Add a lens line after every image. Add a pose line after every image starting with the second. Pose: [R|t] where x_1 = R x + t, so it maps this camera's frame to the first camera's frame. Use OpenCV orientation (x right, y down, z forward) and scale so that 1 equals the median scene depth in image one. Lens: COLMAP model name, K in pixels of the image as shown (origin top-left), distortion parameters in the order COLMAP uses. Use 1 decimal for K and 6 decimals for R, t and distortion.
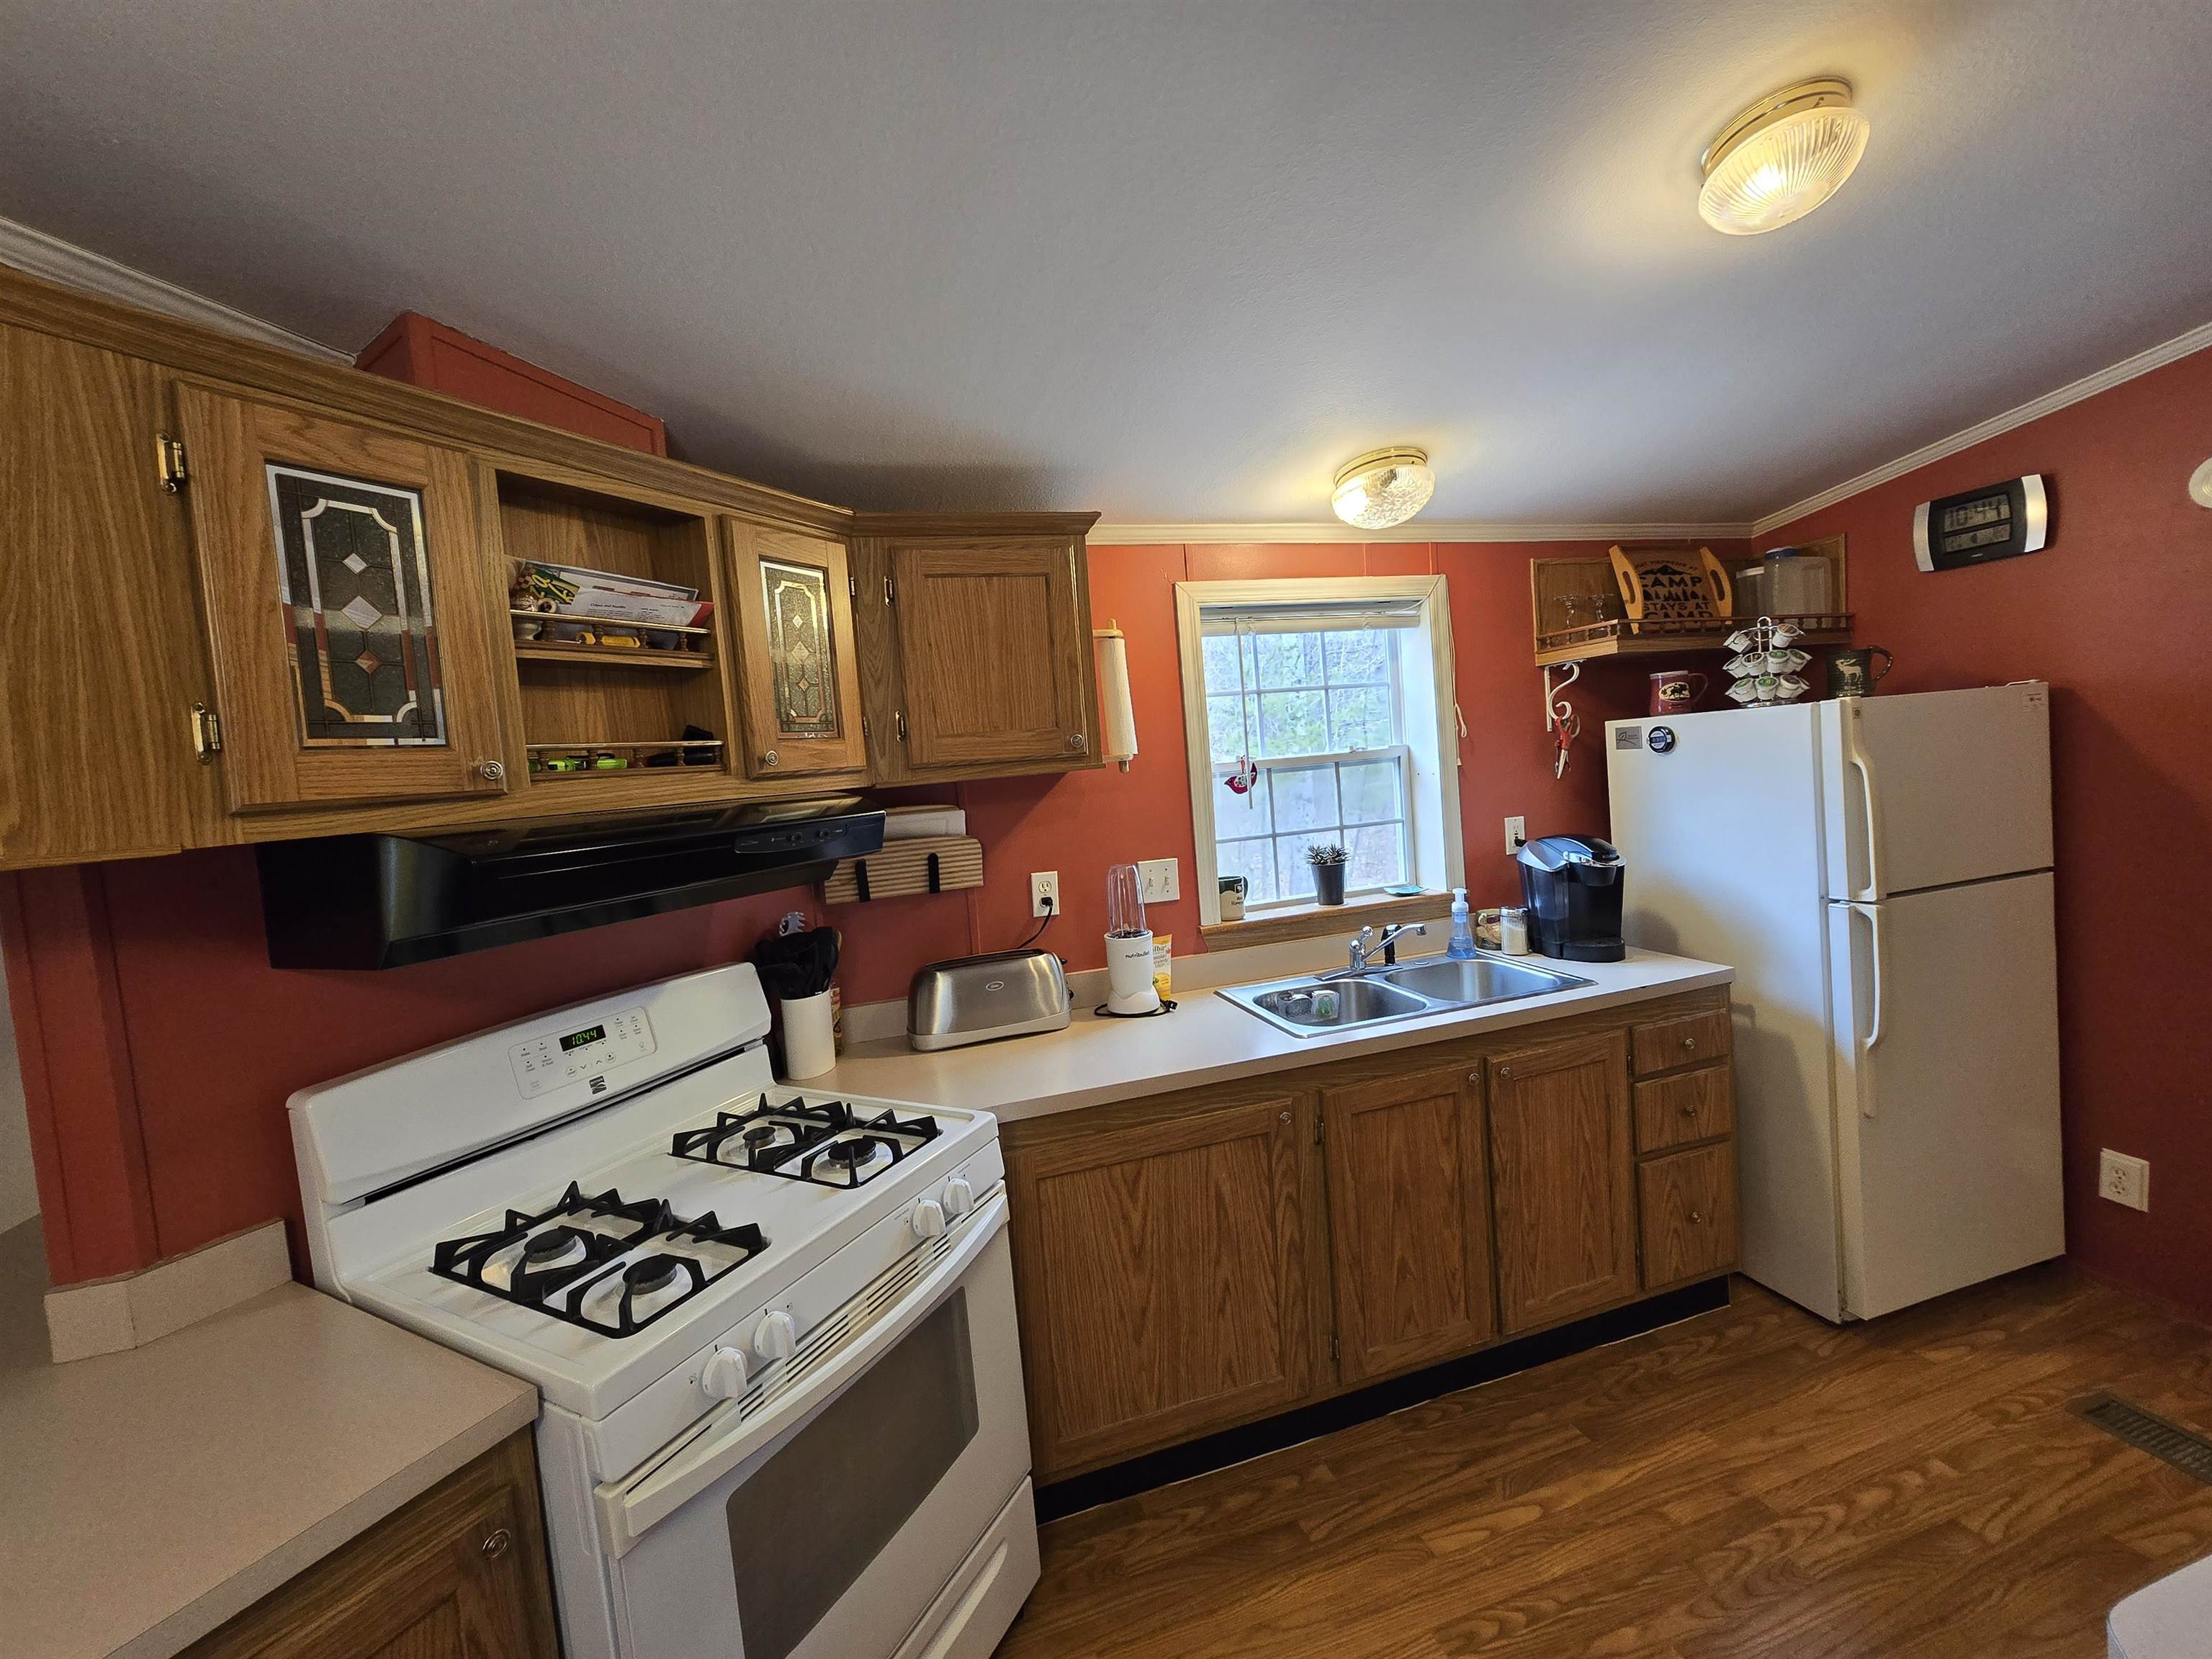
lens RADIAL K [[897.5, 0, 1097.8], [0, 897.5, 819.6], [0, 0, 1]] dist [-0.002532, -0.000558]
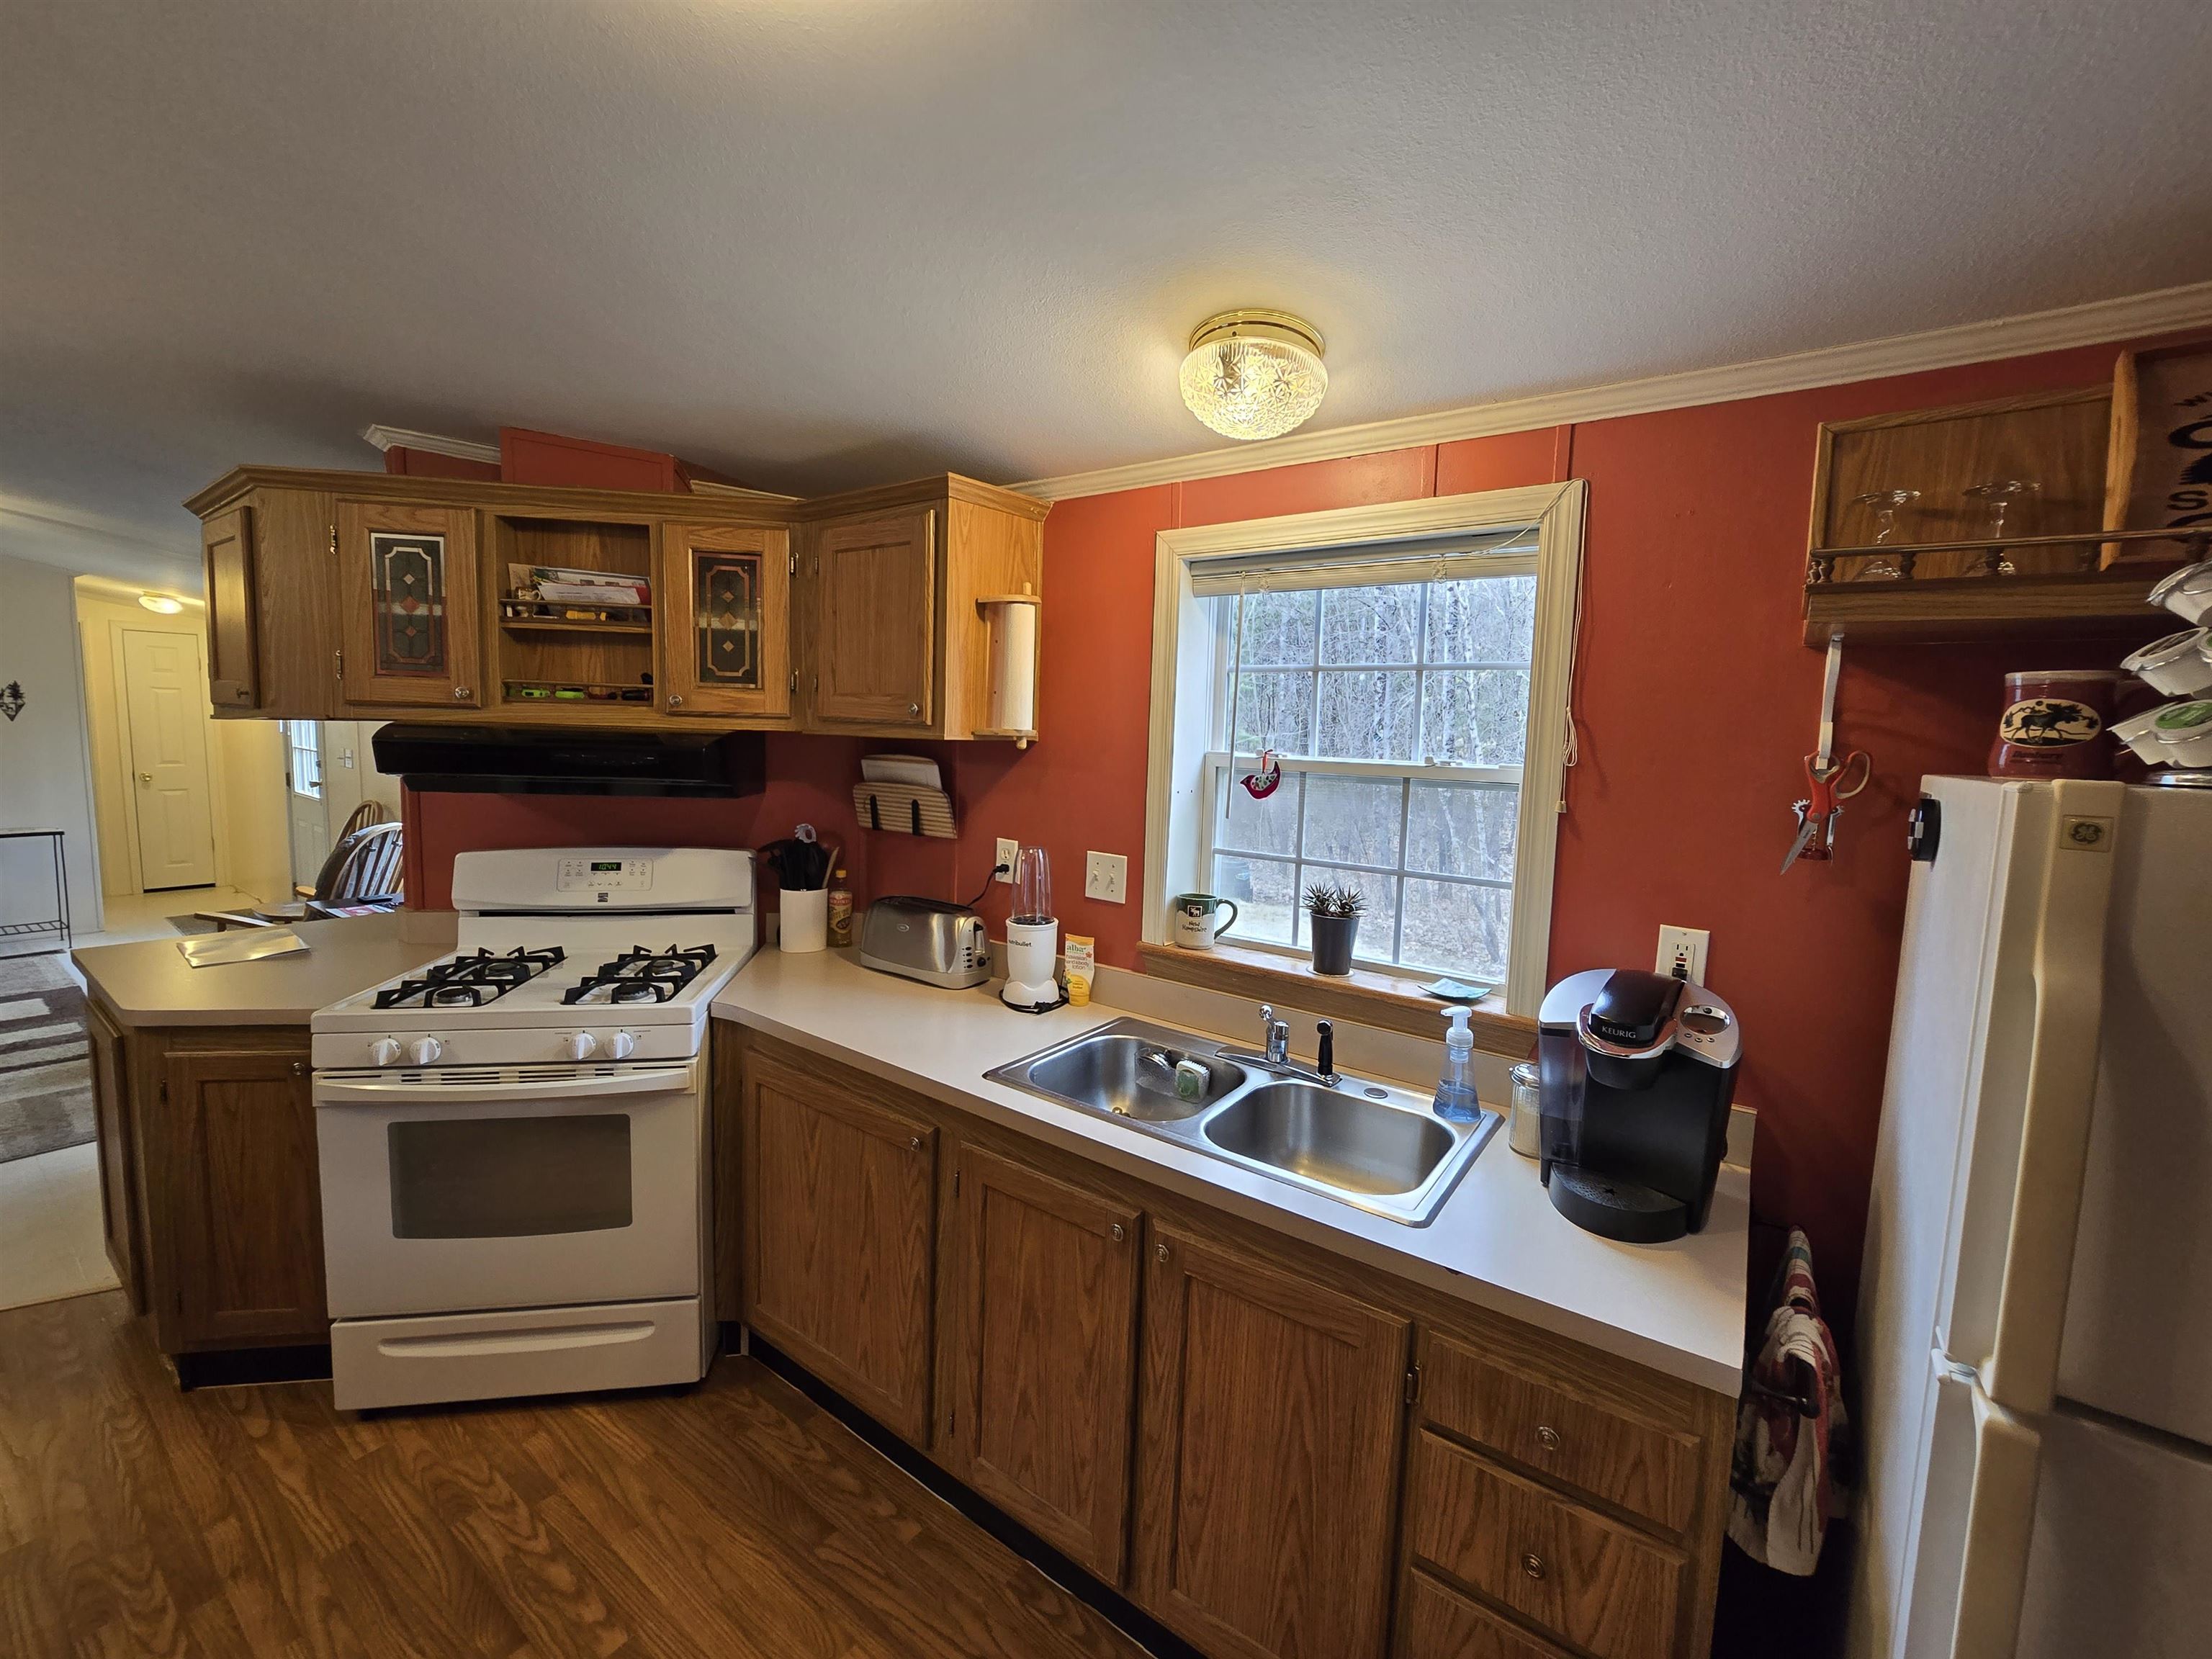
lens RADIAL K [[897.5, 0, 1097.8], [0, 897.5, 819.6], [0, 0, 1]] dist [-0.002532, -0.000558]
pose [[0.604262, 0.181668, -0.775799, 0.897801], [-0.133641, 0.982976, 0.126090, -0.119142], [0.785498, 0.027487, 0.618253, 0.537719]]
